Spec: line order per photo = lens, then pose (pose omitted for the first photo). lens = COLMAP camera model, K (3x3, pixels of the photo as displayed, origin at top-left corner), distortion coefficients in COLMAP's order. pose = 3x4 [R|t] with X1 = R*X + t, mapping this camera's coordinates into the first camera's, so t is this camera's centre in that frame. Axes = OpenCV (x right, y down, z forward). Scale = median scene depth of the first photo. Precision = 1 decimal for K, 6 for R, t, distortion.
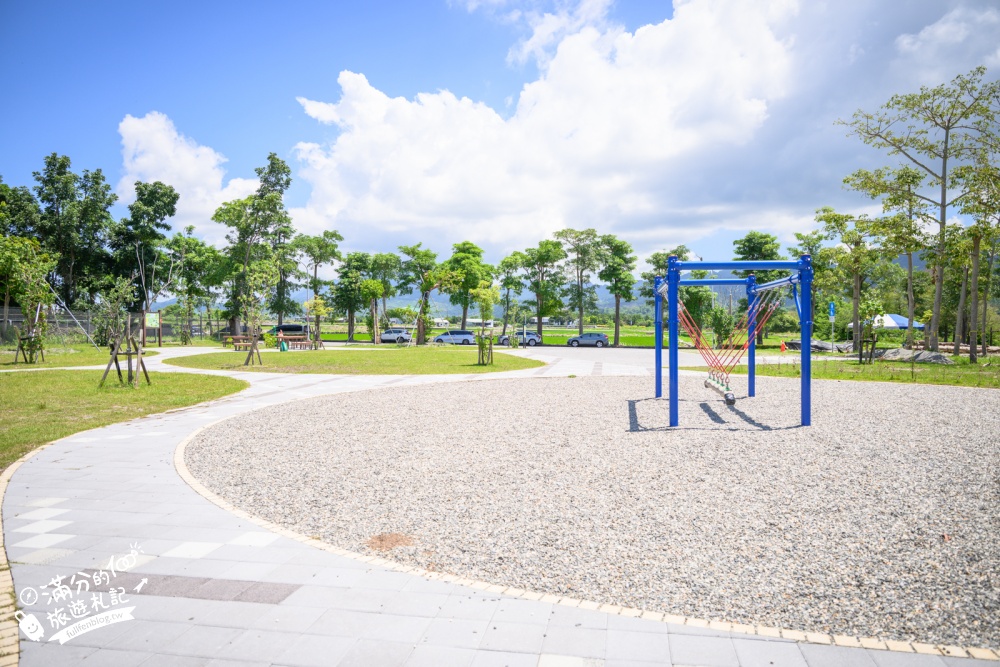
lens RADIAL K [[671.1, 0, 505.4], [0, 671.1, 334.1], [0, 0, 1]] dist [0.000051, -0.003080]
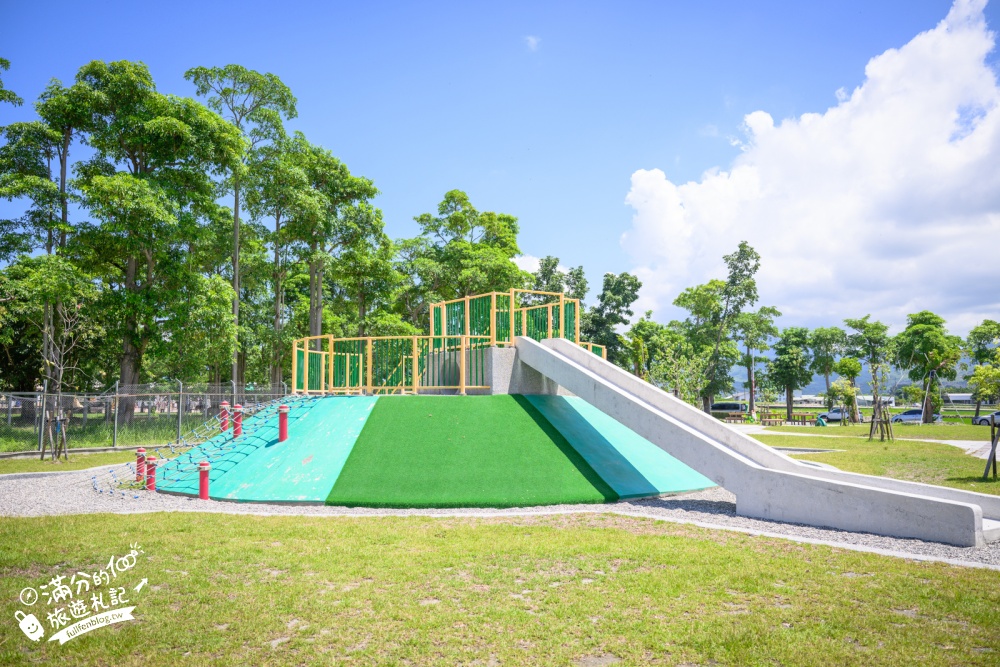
lens RADIAL K [[812.4, 0, 499.6], [0, 812.4, 327.3], [0, 0, 1]] dist [-0.005594, 0.000063]
pose [[0.904946, -0.037288, -0.423889, -0.117652], [-0.008148, 0.994452, -0.104874, 0.003533], [0.425448, 0.098359, 0.899622, -0.236887]]
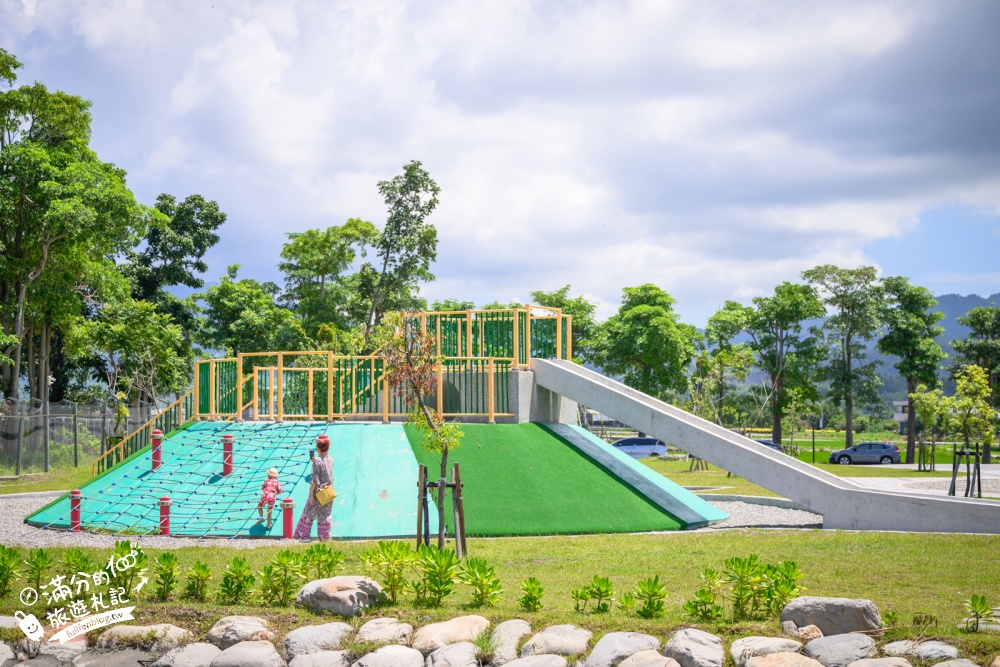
lens RADIAL K [[1697.8, 0, 500.0], [0, 1697.8, 333.5], [0, 0, 1]] dist [0.032962, 0.000820]
pose [[0.999462, 0.005666, 0.032318, -0.241459], [-0.003456, 0.997678, -0.068017, 0.005187], [-0.032629, 0.067868, 0.997161, -0.474919]]
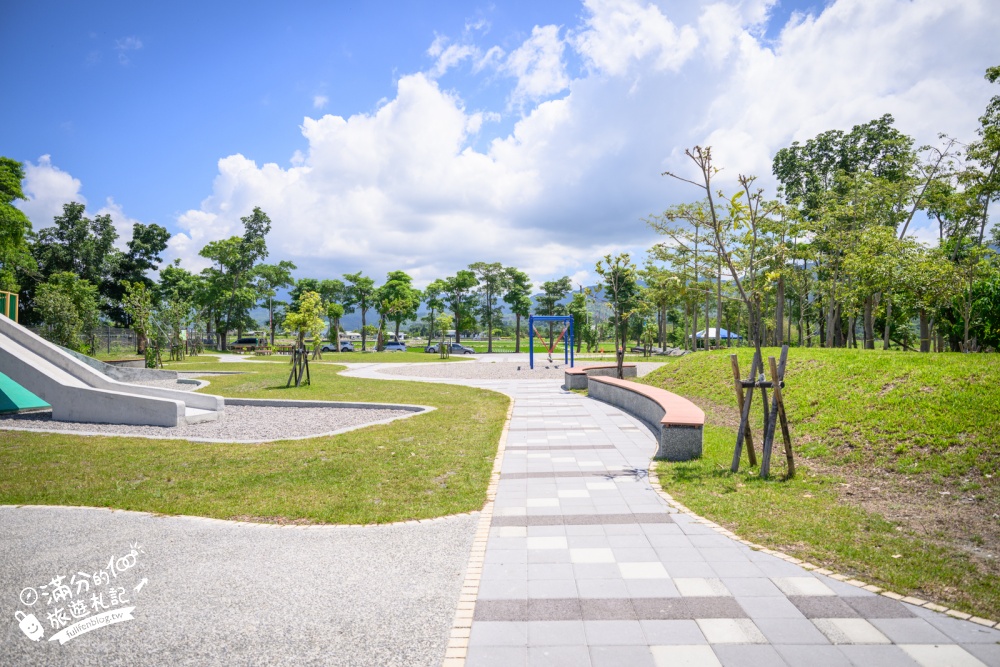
lens RADIAL K [[671.1, 0, 505.4], [0, 671.1, 334.1], [0, 0, 1]] dist [0.000051, -0.003080]
pose [[0.989797, -0.004146, 0.142423, -0.041016], [0.006807, 0.999811, -0.018200, 0.004027], [-0.142321, 0.018984, 0.989638, -0.271651]]
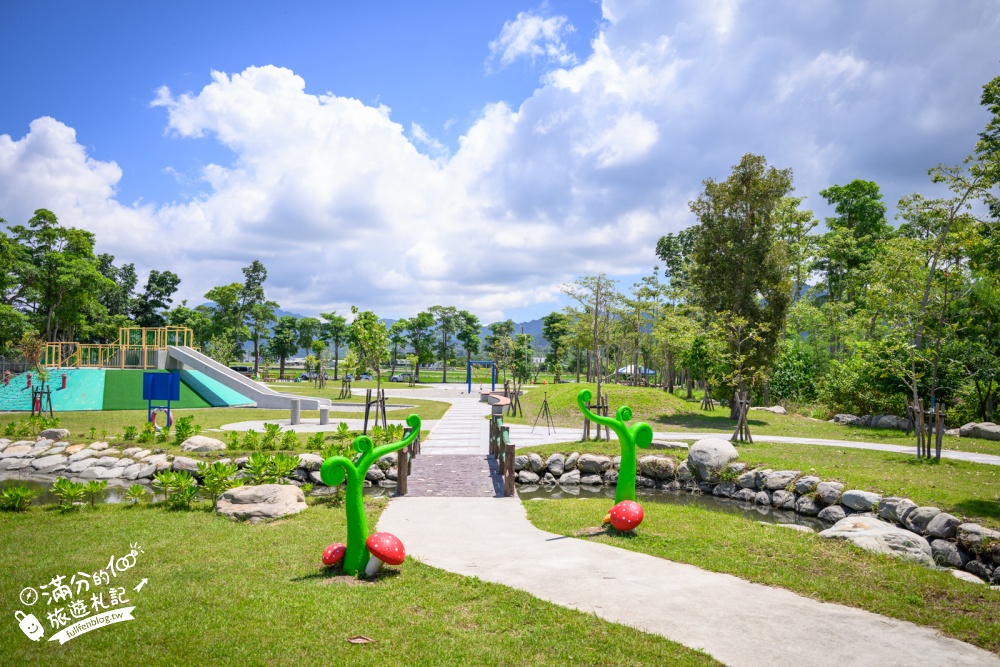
lens RADIAL K [[703.8, 0, 500.2], [0, 703.8, 346.6], [0, 0, 1]] dist [-0.001797, -0.001065]
pose [[0.980347, 0.019253, 0.196341, -0.077069], [-0.011180, 0.999049, -0.042142, 0.000476], [-0.196965, 0.039118, 0.979630, -0.576624]]
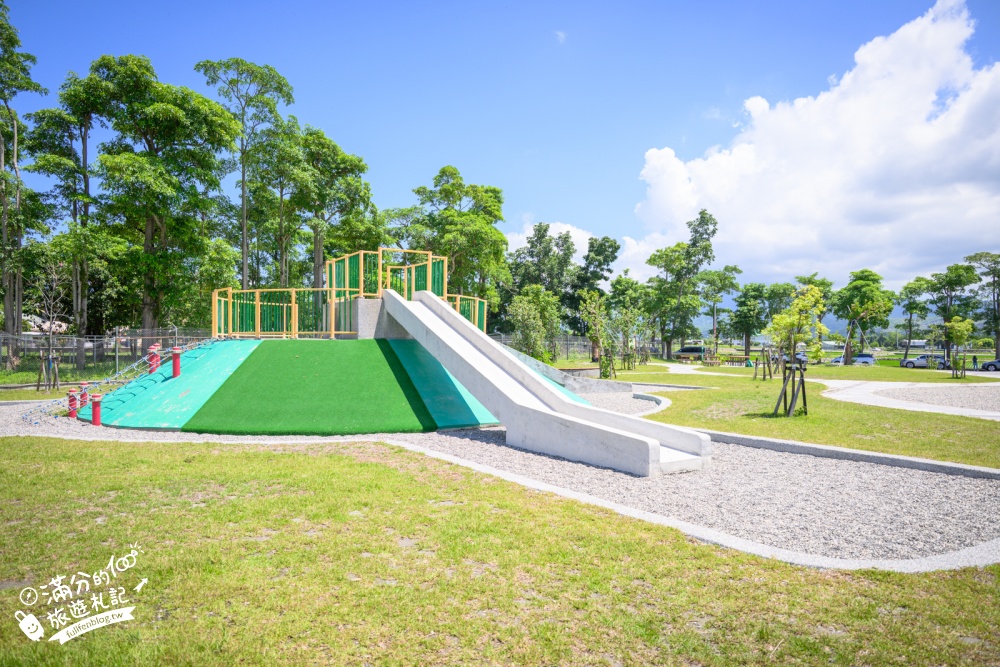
lens RADIAL K [[671.1, 0, 505.4], [0, 671.1, 334.1], [0, 0, 1]] dist [0.000051, -0.003080]
pose [[0.884957, -0.001170, -0.465672, -0.069045], [-0.013903, 0.999485, -0.028933, 0.002400], [0.465466, 0.032078, 0.884484, -0.201872]]
